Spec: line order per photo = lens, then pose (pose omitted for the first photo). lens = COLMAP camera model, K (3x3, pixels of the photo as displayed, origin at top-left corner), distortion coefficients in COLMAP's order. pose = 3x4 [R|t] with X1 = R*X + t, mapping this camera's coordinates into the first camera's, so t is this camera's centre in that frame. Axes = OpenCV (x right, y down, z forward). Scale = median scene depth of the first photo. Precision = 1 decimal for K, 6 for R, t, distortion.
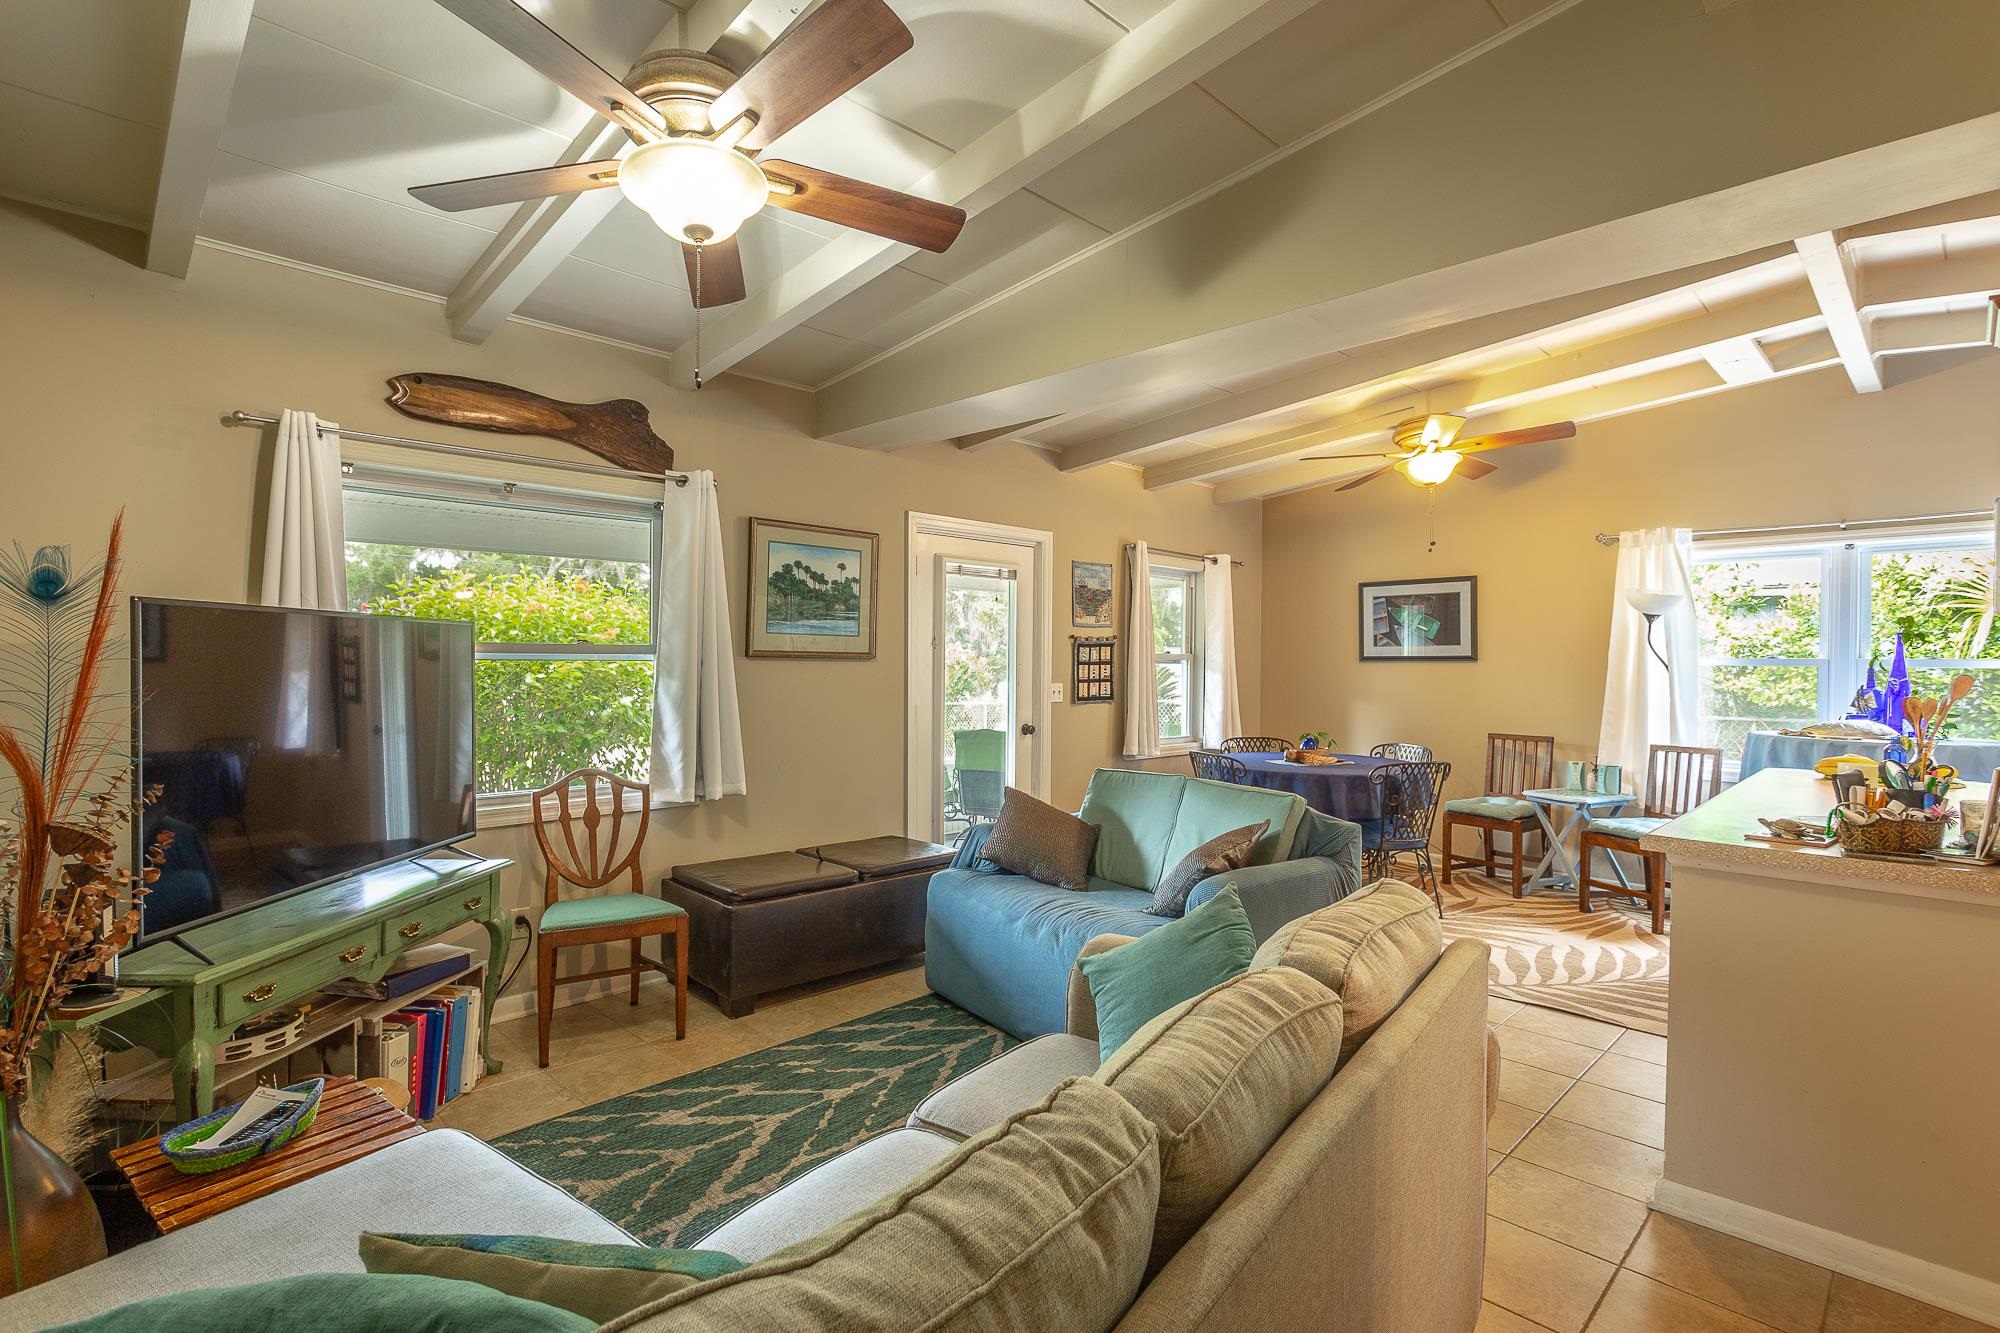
lens RADIAL K [[959.1, 0, 1001.9], [0, 959.1, 666.9], [0, 0, 1]] dist [-0.003615, 0.000771]
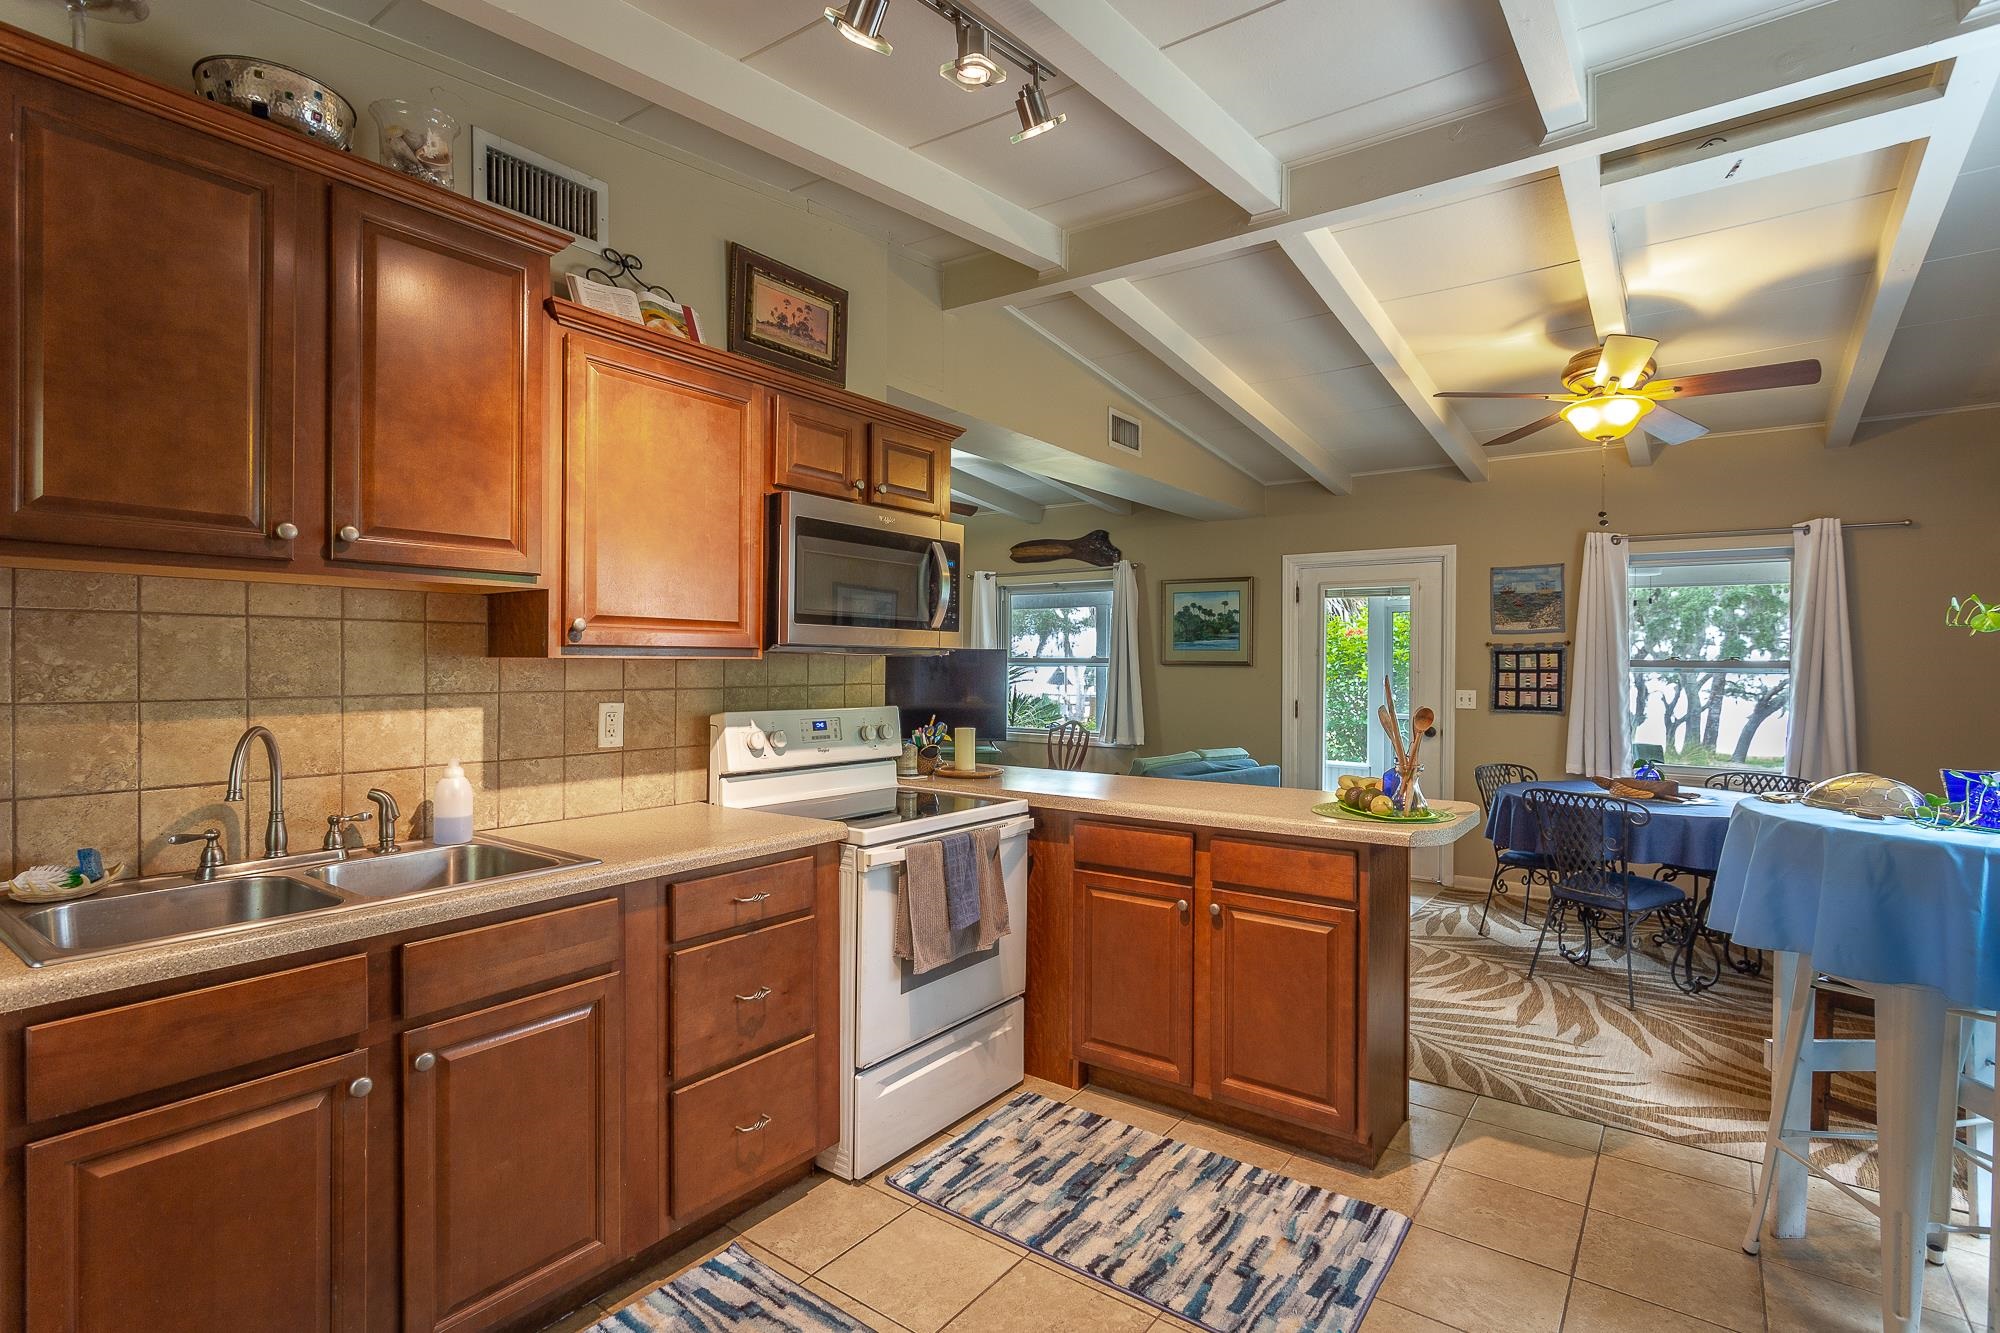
lens RADIAL K [[959.1, 0, 1002.8], [0, 959.1, 673.1], [0, 0, 1]] dist [-0.003615, 0.000771]
pose [[0.162262, 0.001295, -0.986747, 1.249482], [-0.014967, 0.999887, -0.001148, 0.009381], [0.986634, 0.014955, 0.162263, 0.437174]]
